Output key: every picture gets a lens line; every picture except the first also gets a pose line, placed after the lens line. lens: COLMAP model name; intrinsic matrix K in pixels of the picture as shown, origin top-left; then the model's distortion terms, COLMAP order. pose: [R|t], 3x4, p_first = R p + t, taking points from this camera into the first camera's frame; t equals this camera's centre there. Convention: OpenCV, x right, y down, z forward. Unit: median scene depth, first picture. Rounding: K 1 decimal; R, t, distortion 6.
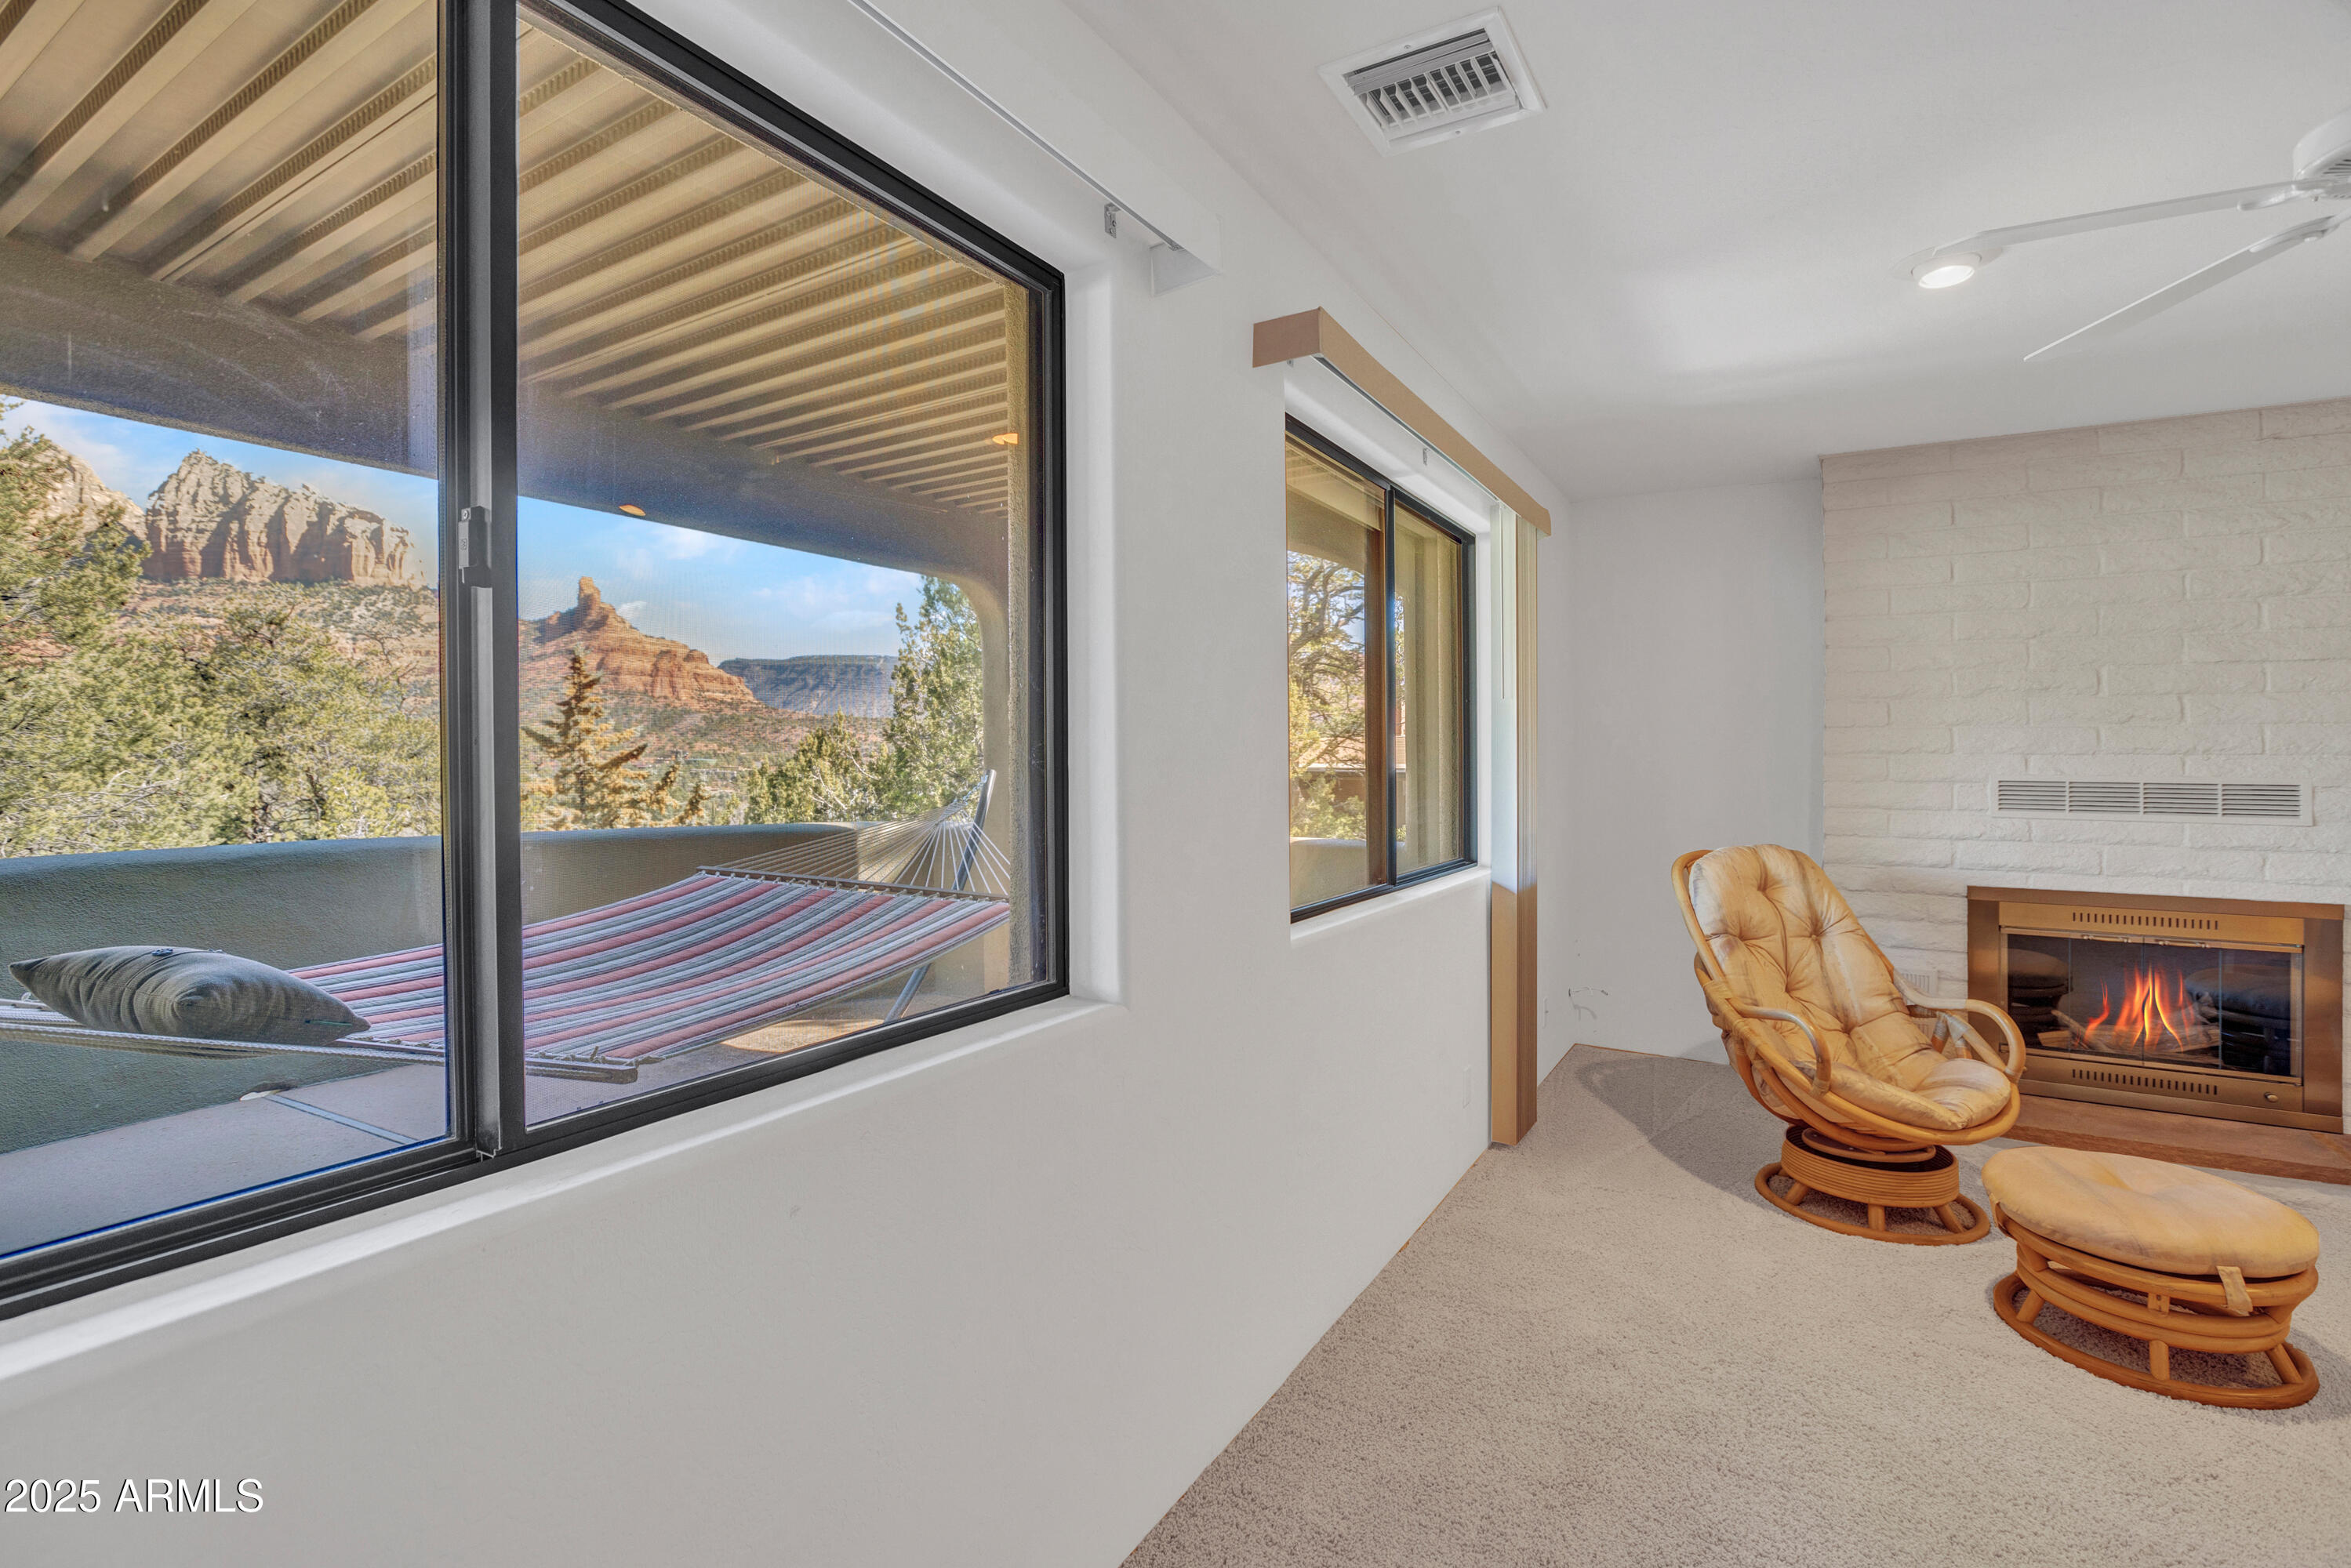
lens RADIAL K [[1098.4, 0, 1190.0], [0, 1098.4, 780.7], [0, 0, 1]] dist [-0.002803, -0.001314]
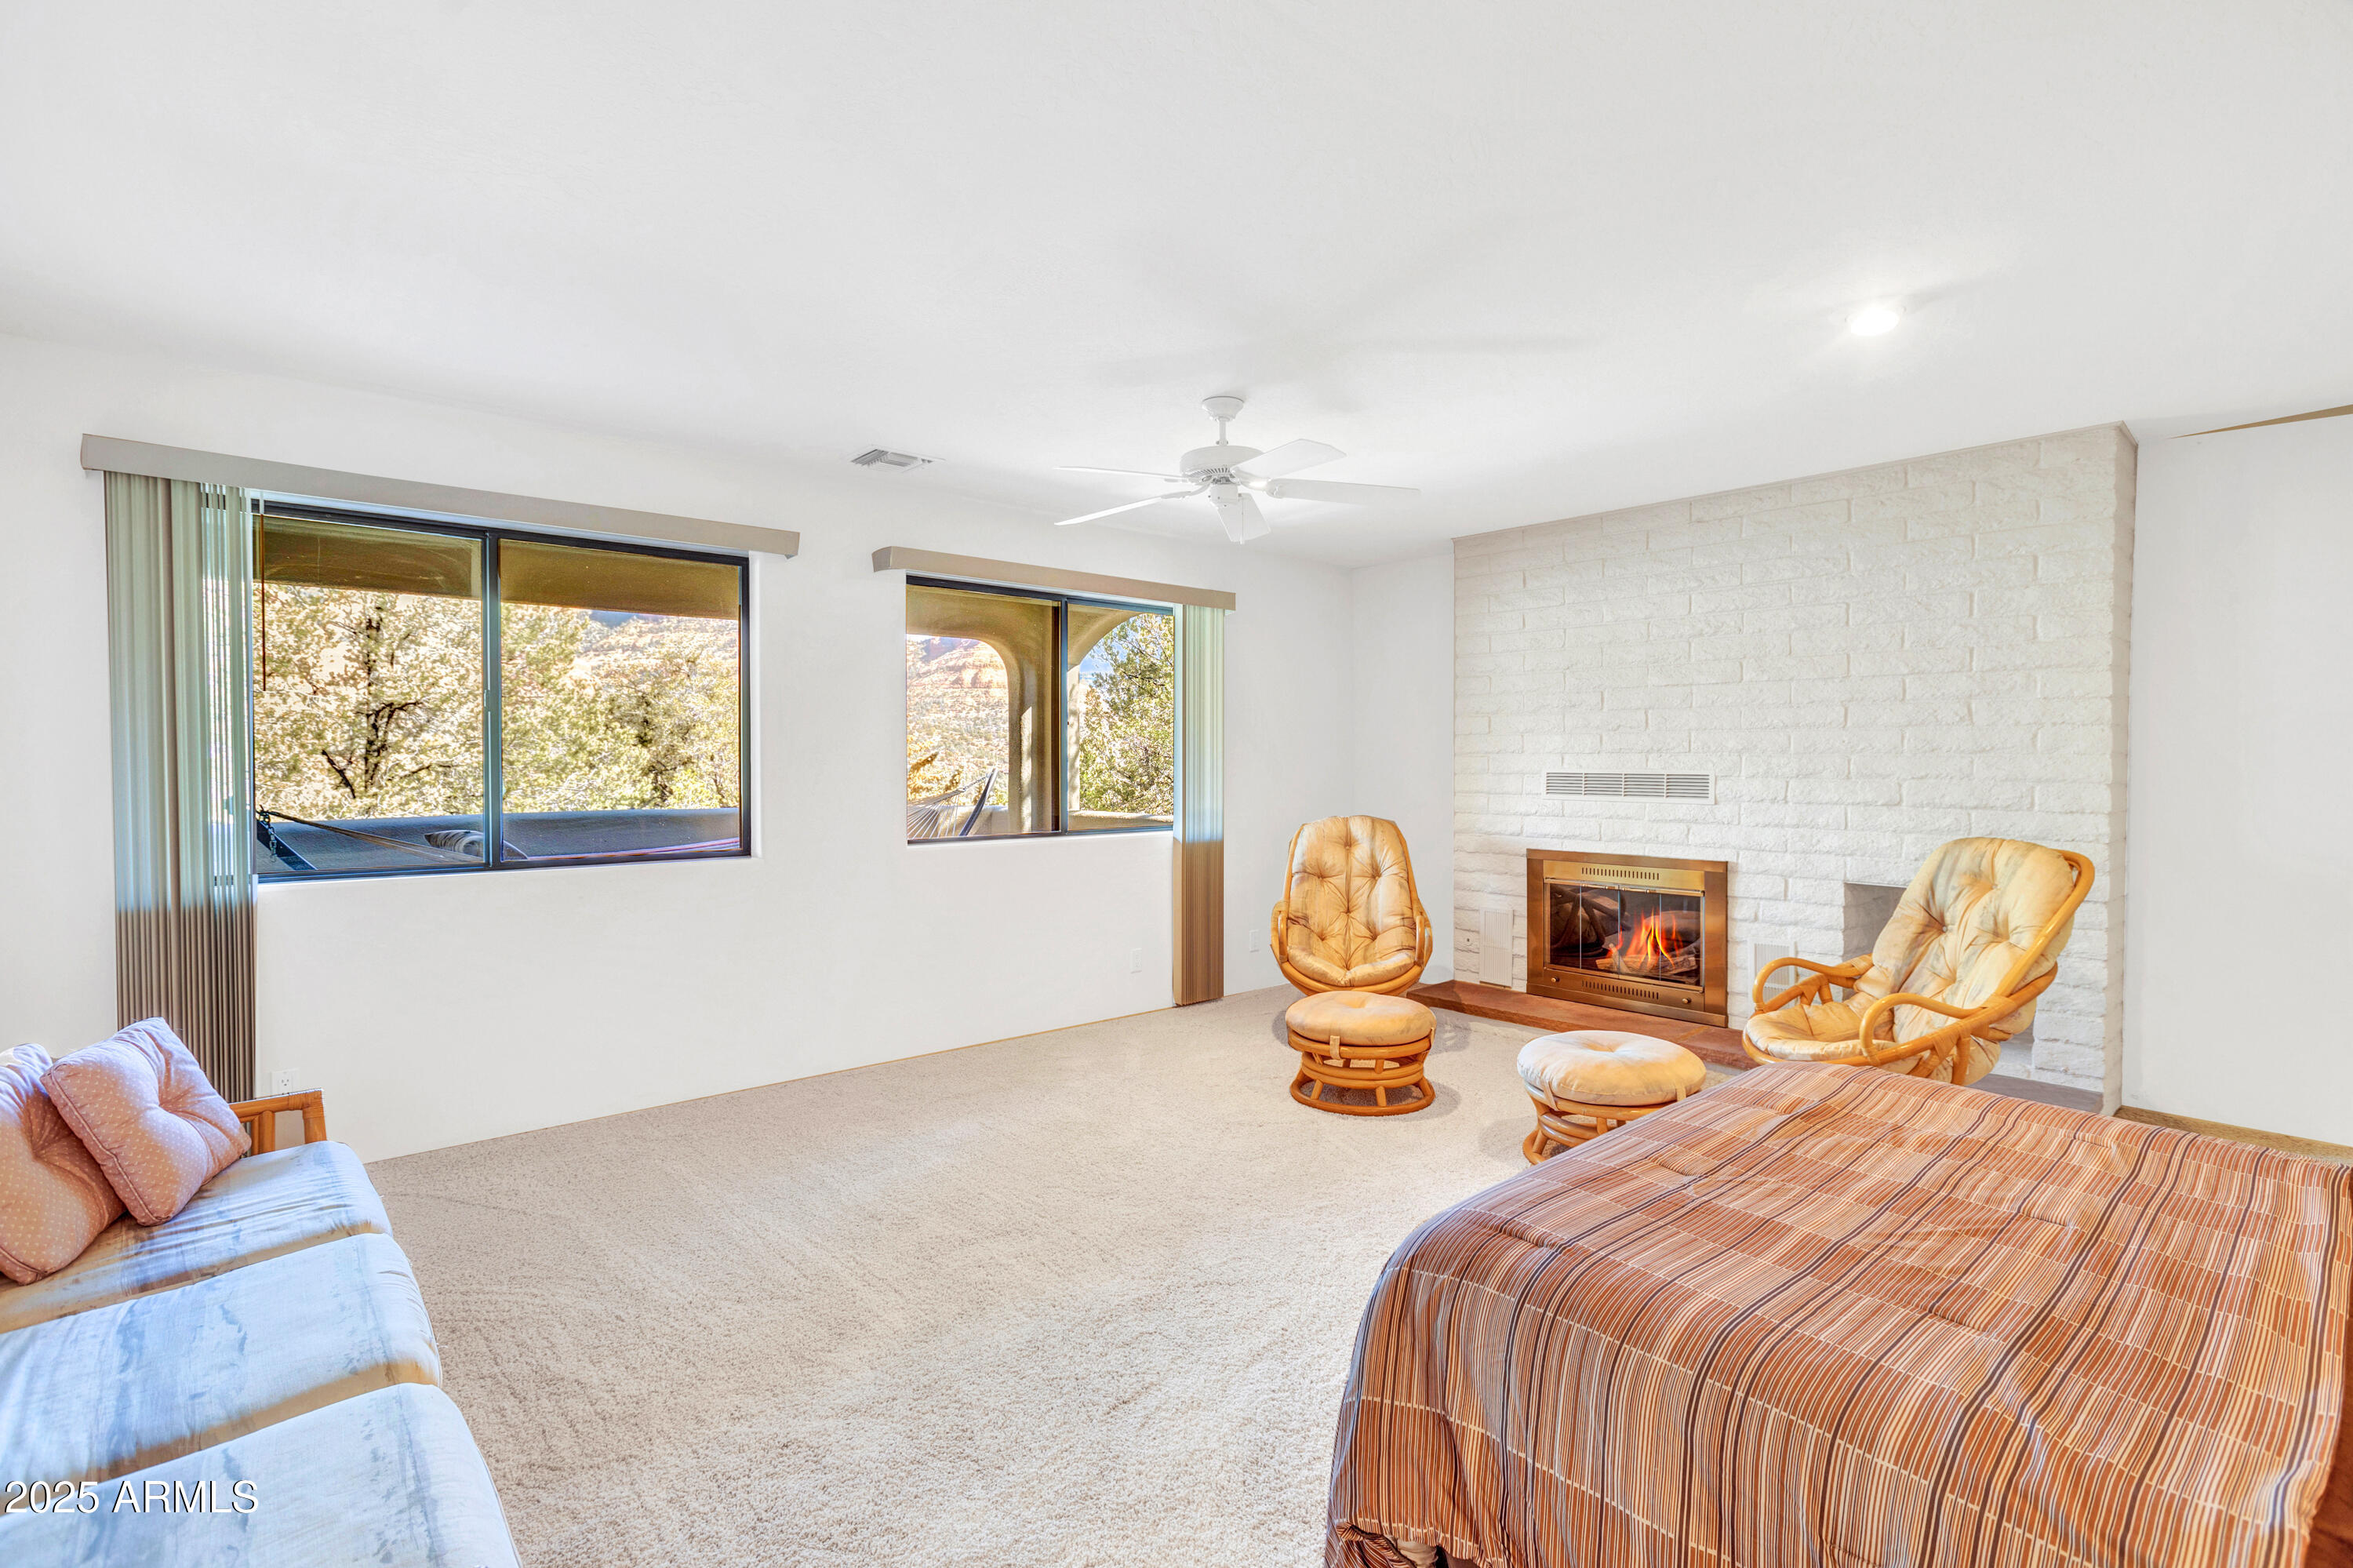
lens RADIAL K [[1143.4, 0, 1181.1], [0, 1143.4, 788.8], [0, 0, 1]] dist [-0.017001, -0.000203]
pose [[0.948167, 0.003198, -0.317758, 0.757260], [-0.002682, 0.999994, 0.002061, 0.018228], [0.317762, -0.001102, 0.948170, -0.512150]]
